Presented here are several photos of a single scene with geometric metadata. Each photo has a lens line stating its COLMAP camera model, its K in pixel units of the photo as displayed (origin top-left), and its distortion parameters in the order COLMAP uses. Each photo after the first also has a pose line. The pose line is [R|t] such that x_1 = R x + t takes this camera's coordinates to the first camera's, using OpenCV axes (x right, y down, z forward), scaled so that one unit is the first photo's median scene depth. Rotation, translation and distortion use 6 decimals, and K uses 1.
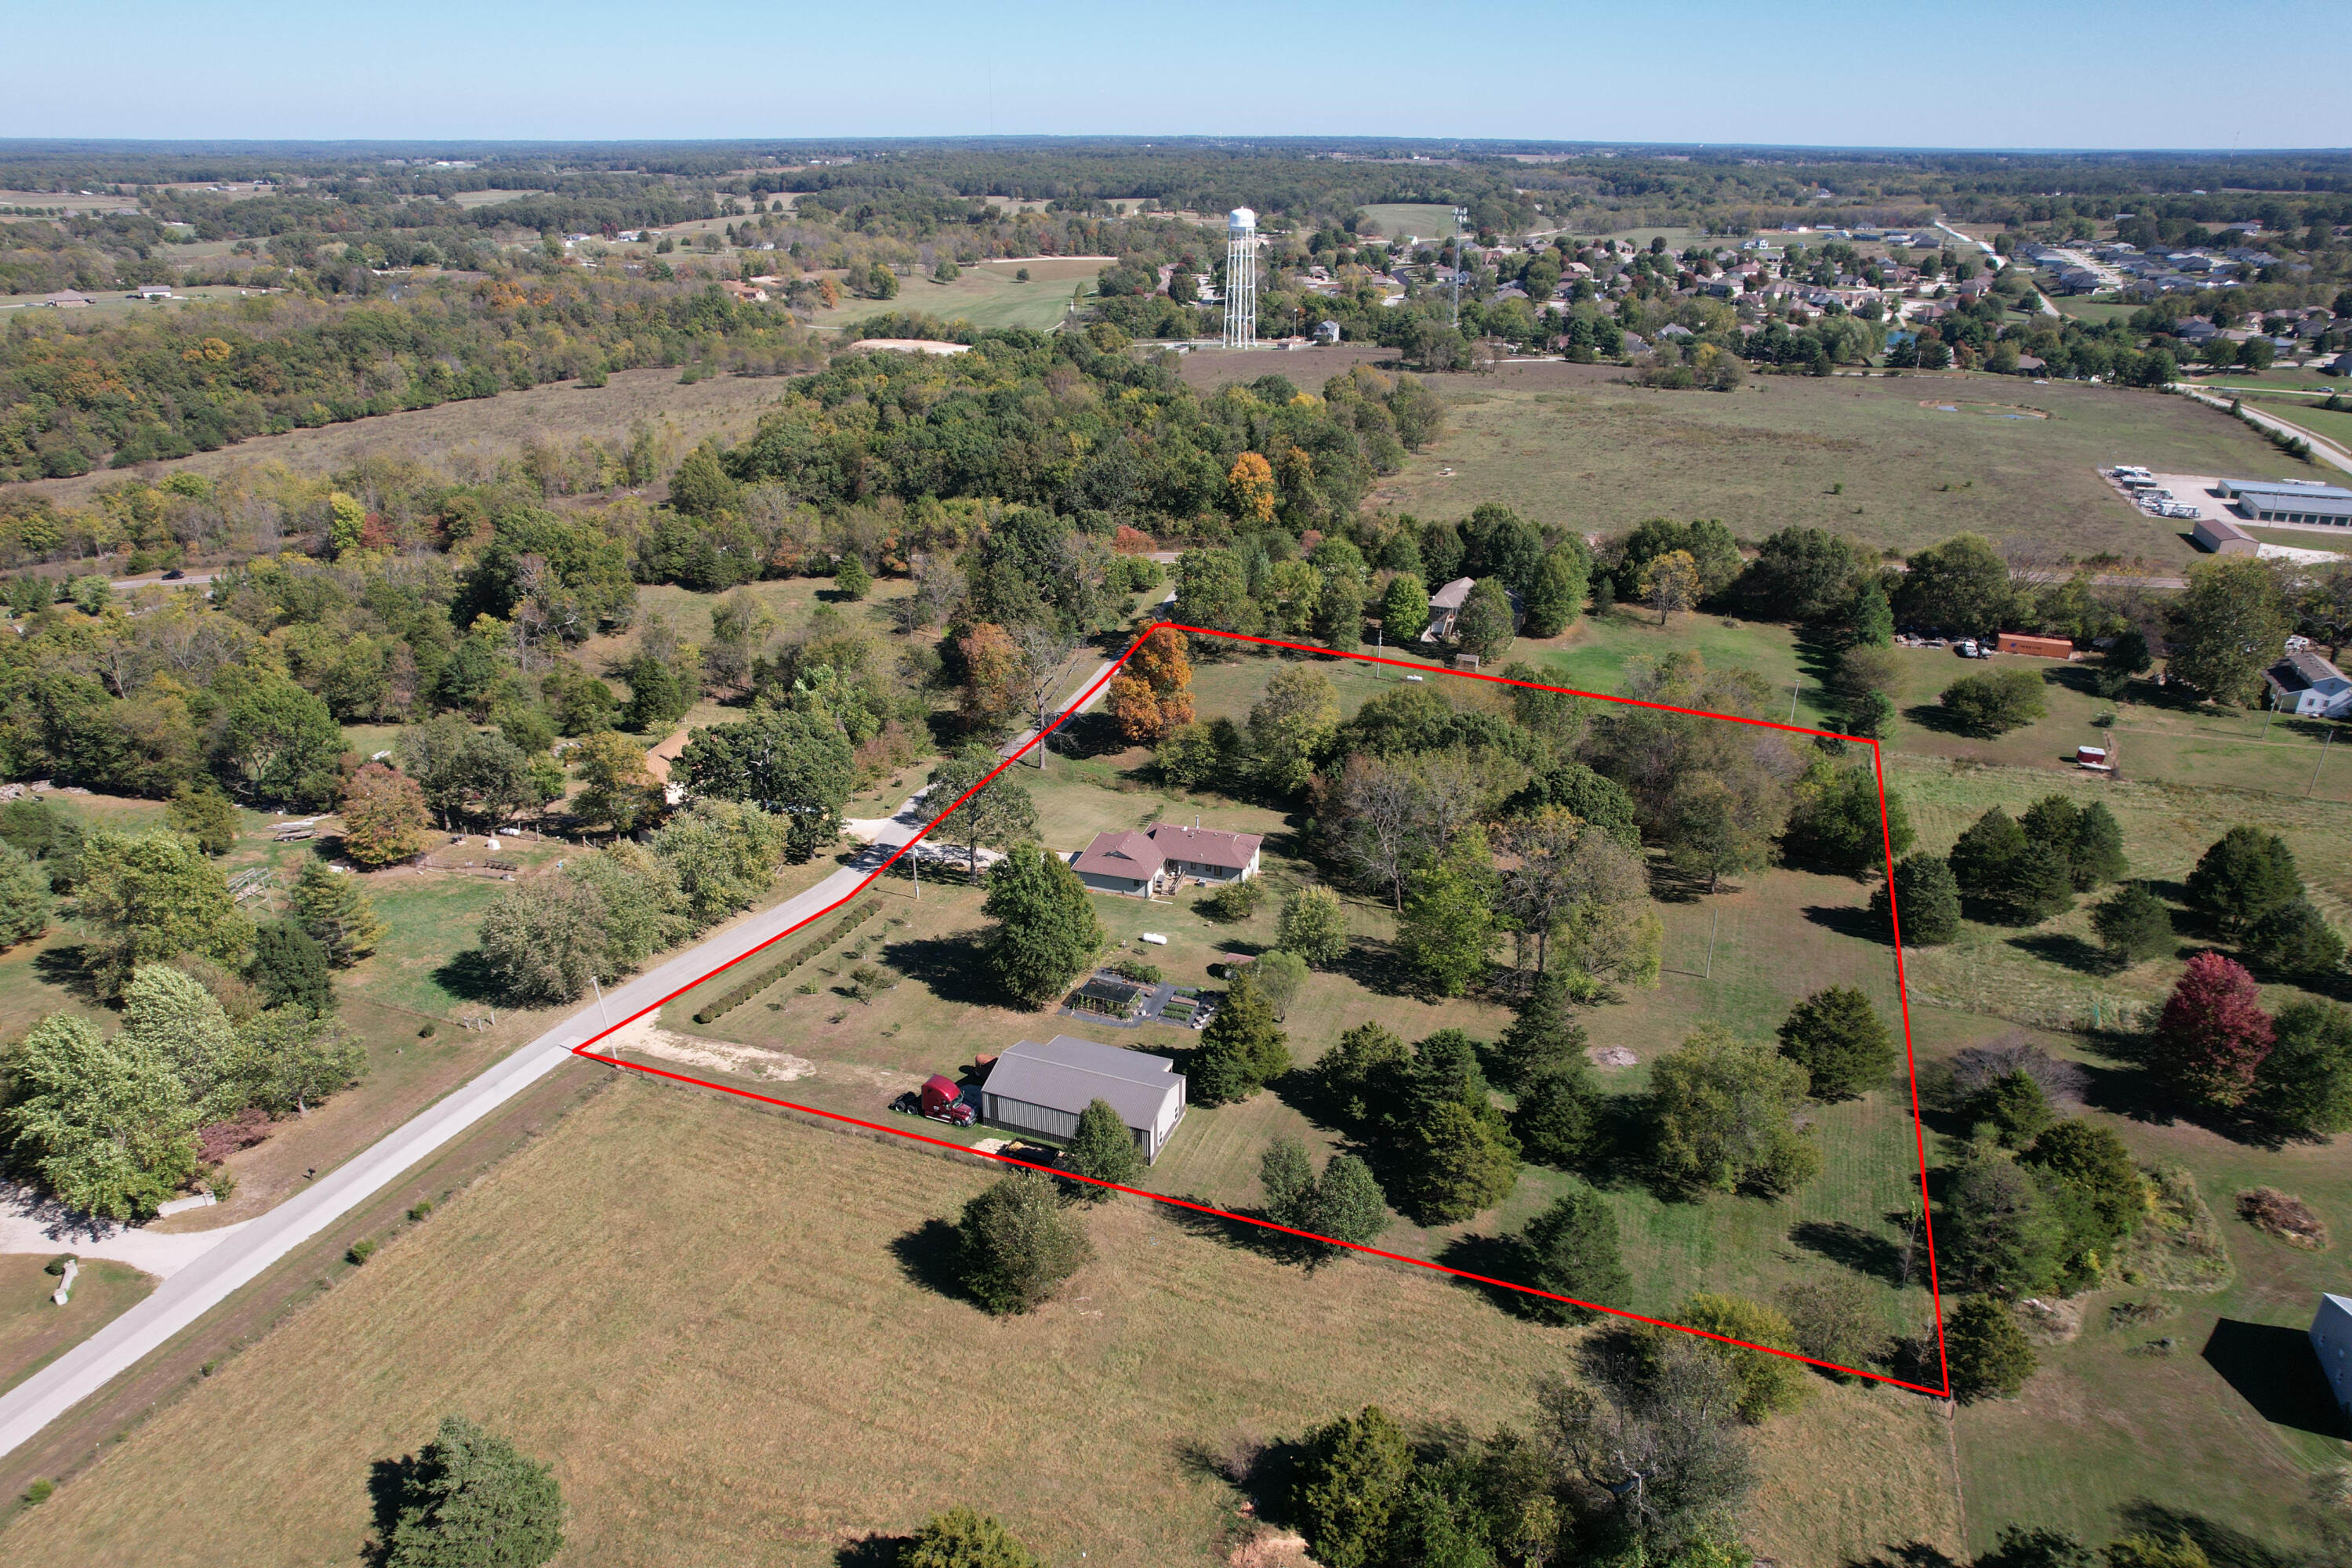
lens RADIAL K [[1497.5, 0, 1169.8], [0, 1497.5, 802.7], [0, 0, 1]] dist [-0.081315, 0.067081]
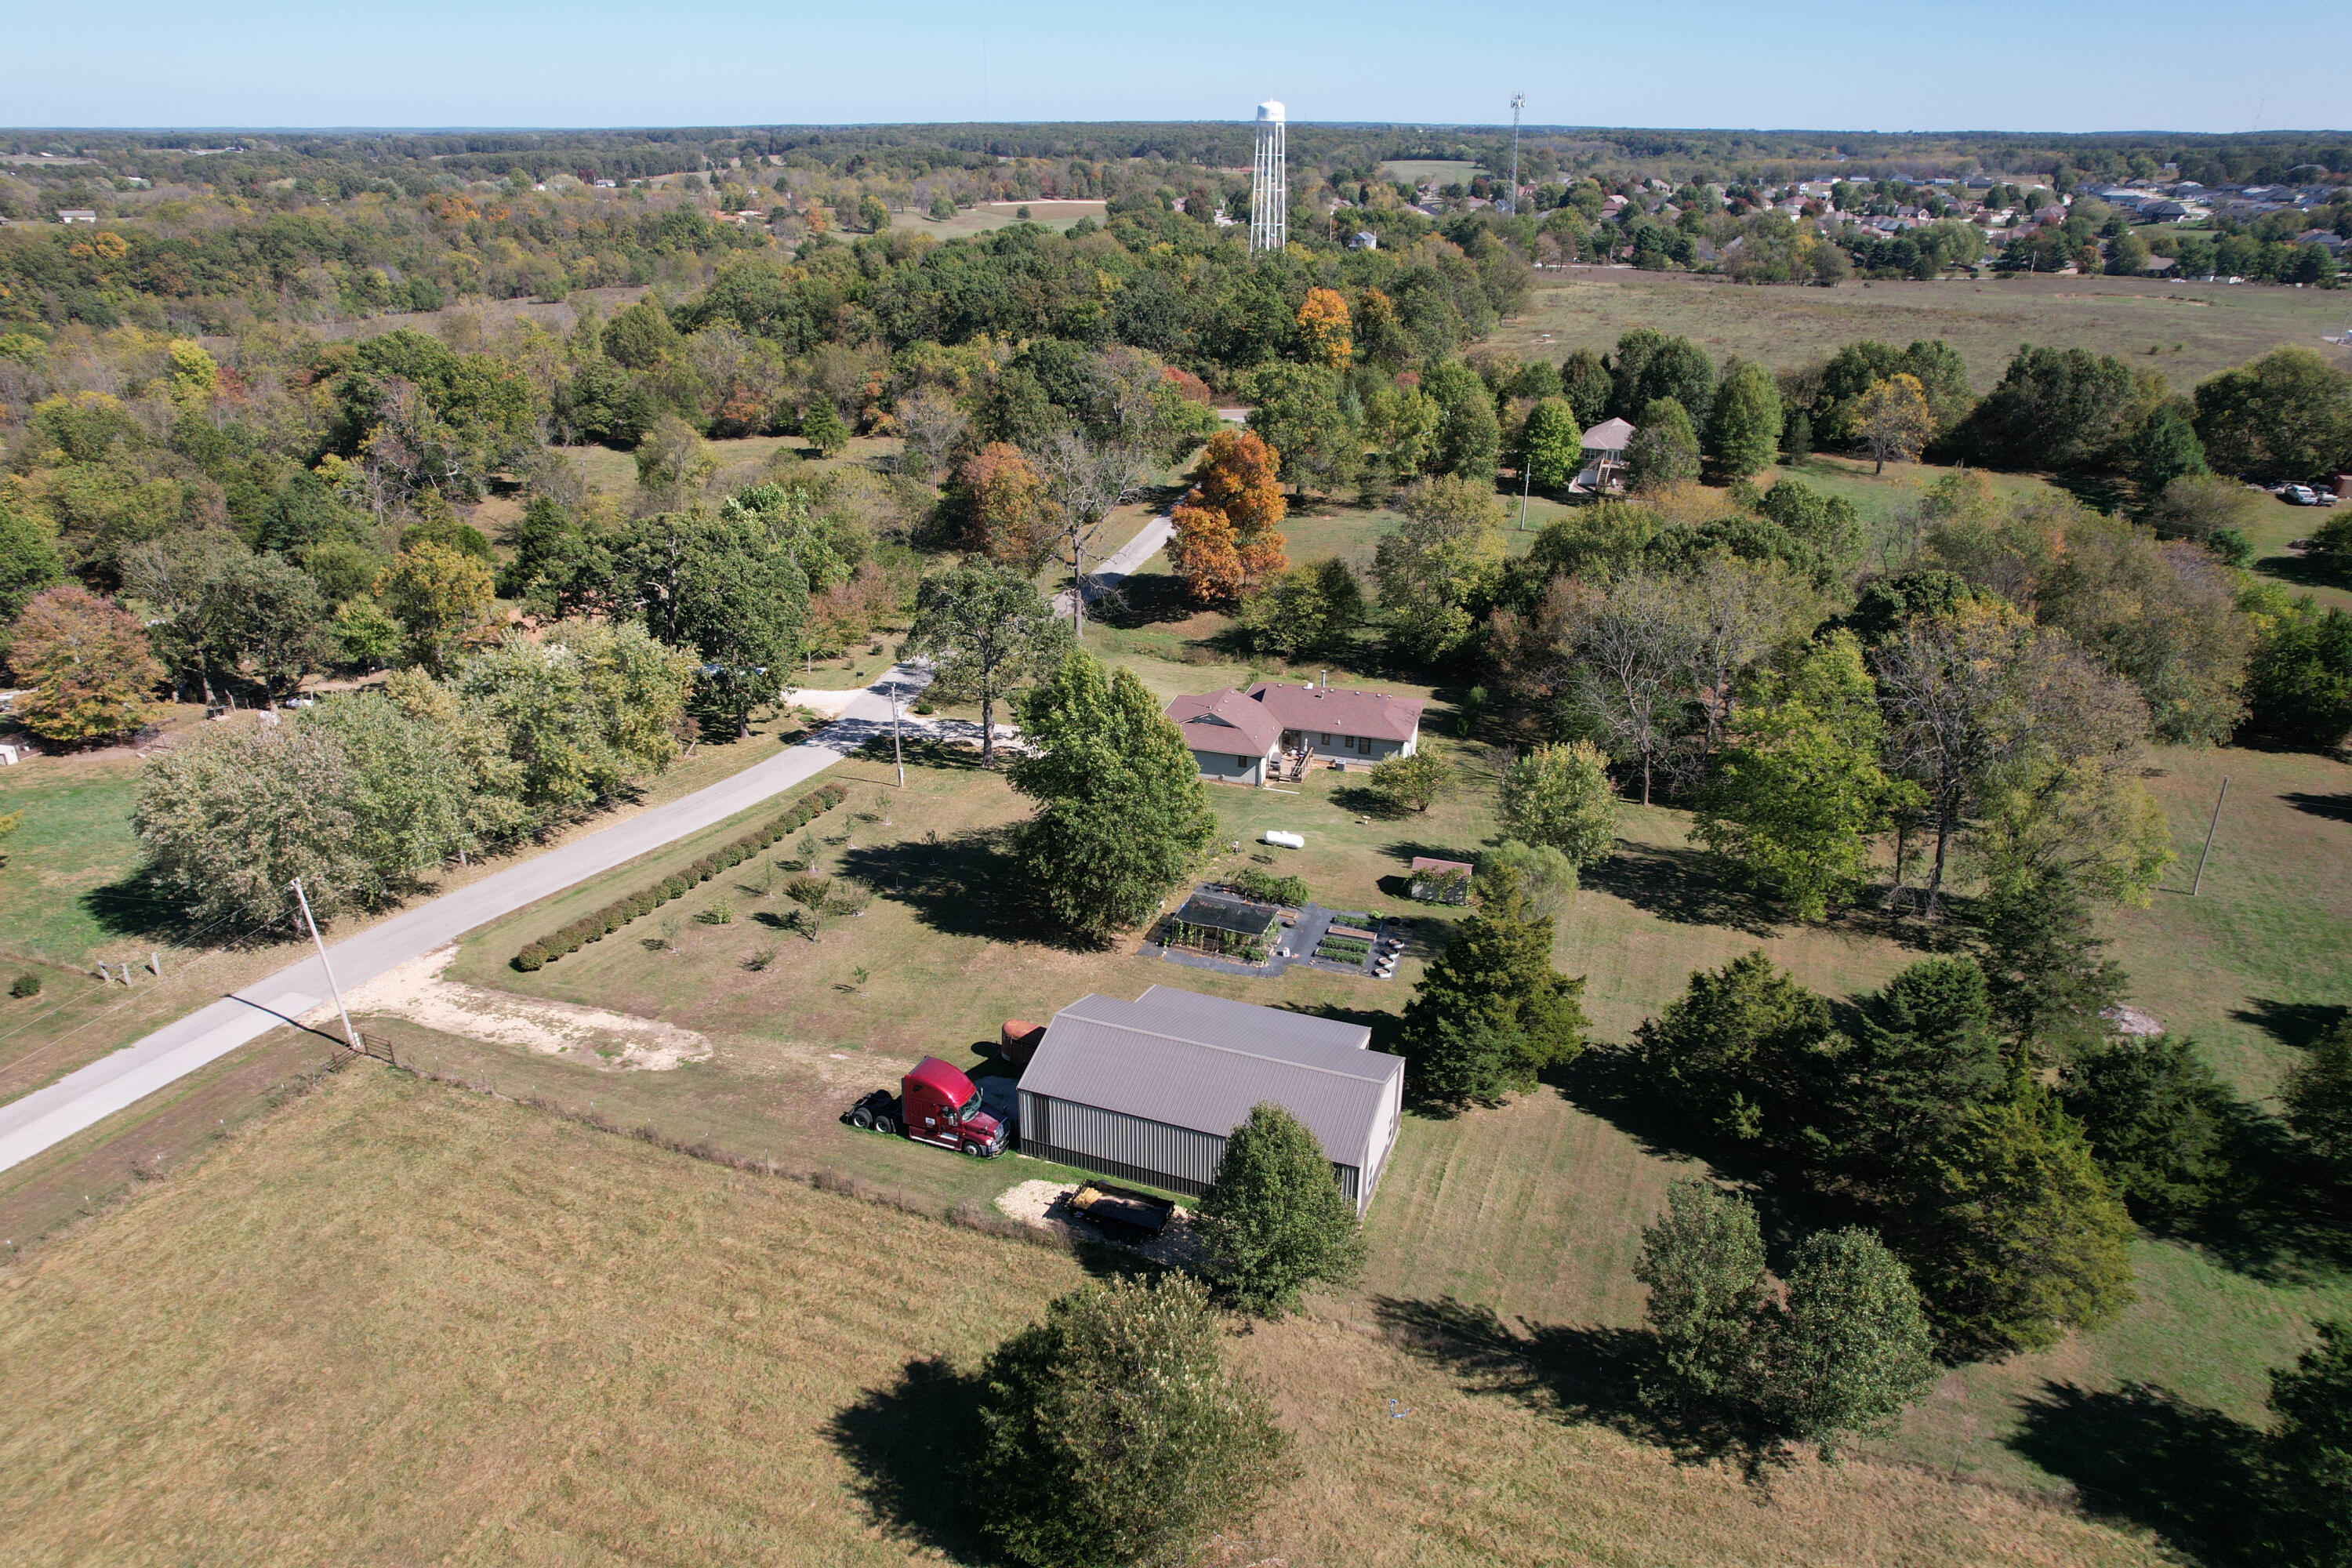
lens RADIAL K [[1497.5, 0, 1169.8], [0, 1497.5, 802.7], [0, 0, 1]] dist [-0.081315, 0.067081]
pose [[0.999993, -0.003184, 0.001803, -0.052140], [0.003174, 0.999981, 0.005347, 0.064440], [-0.001820, -0.005341, 0.999984, 0.339966]]
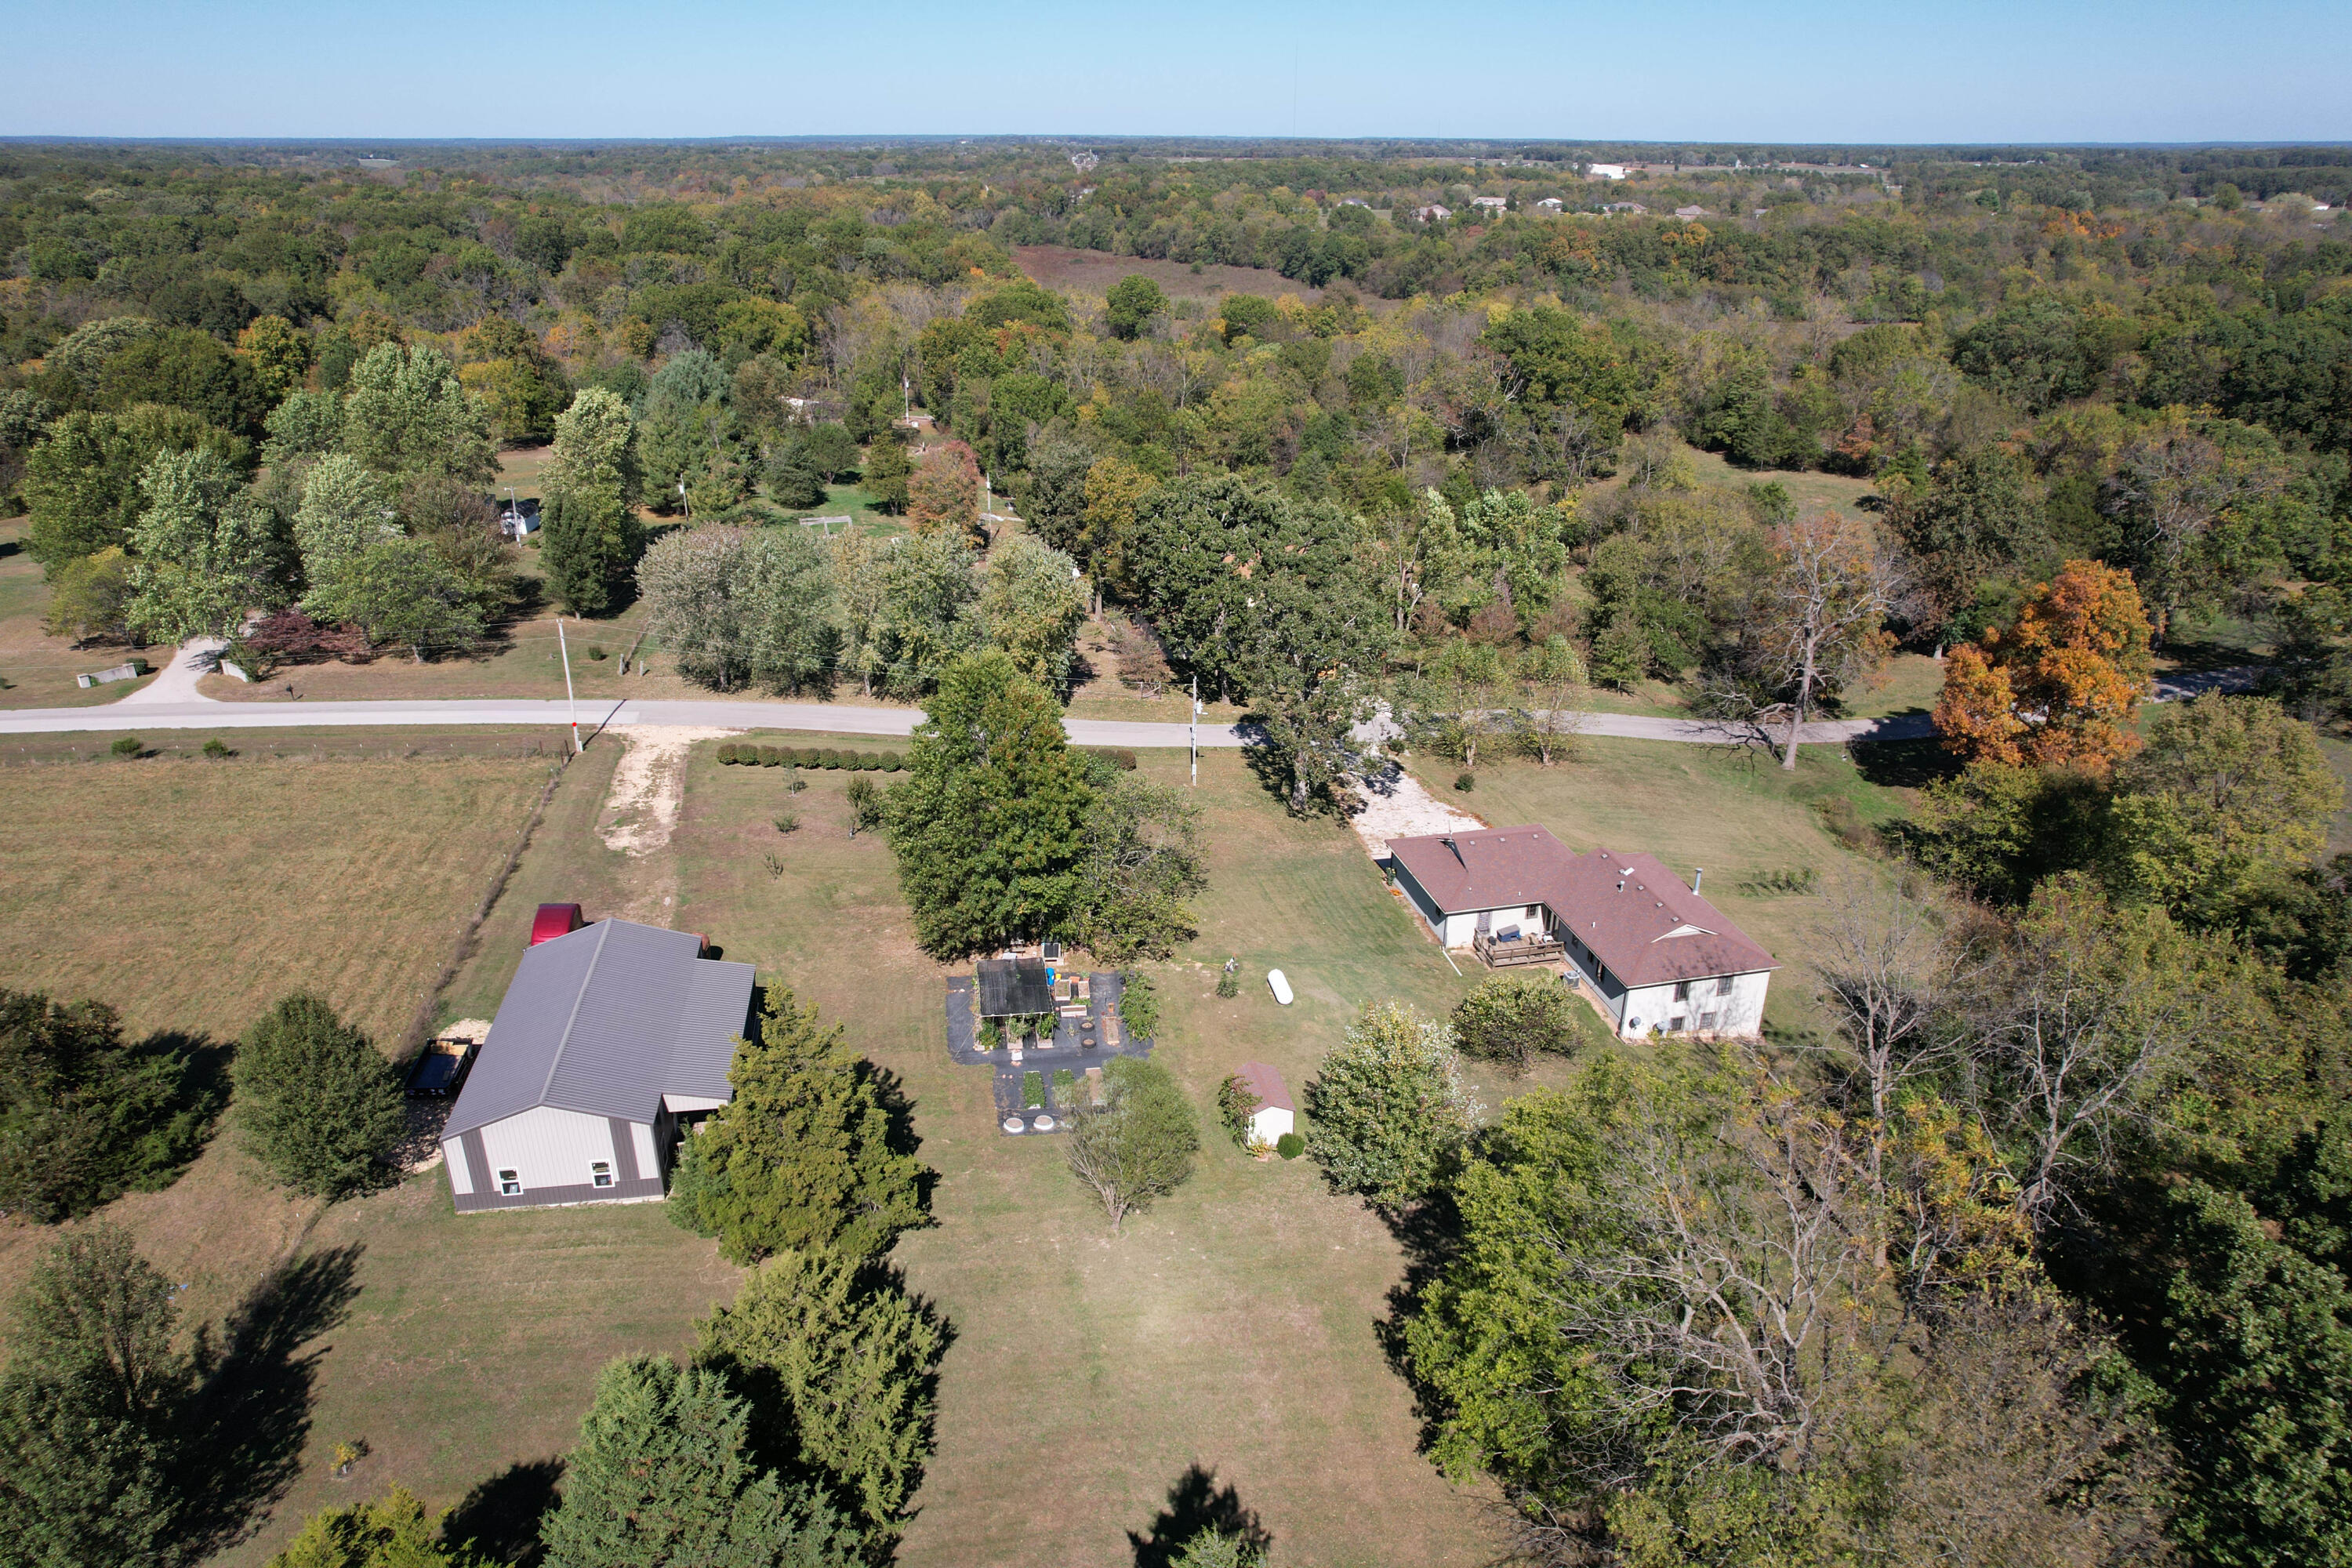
lens RADIAL K [[1497.5, 0, 1169.8], [0, 1497.5, 802.7], [0, 0, 1]] dist [-0.081315, 0.067081]
pose [[0.494698, 0.354126, -0.793643, 0.301836], [-0.358122, 0.915141, 0.185112, -0.037250], [0.791848, 0.192646, 0.579538, 0.600424]]
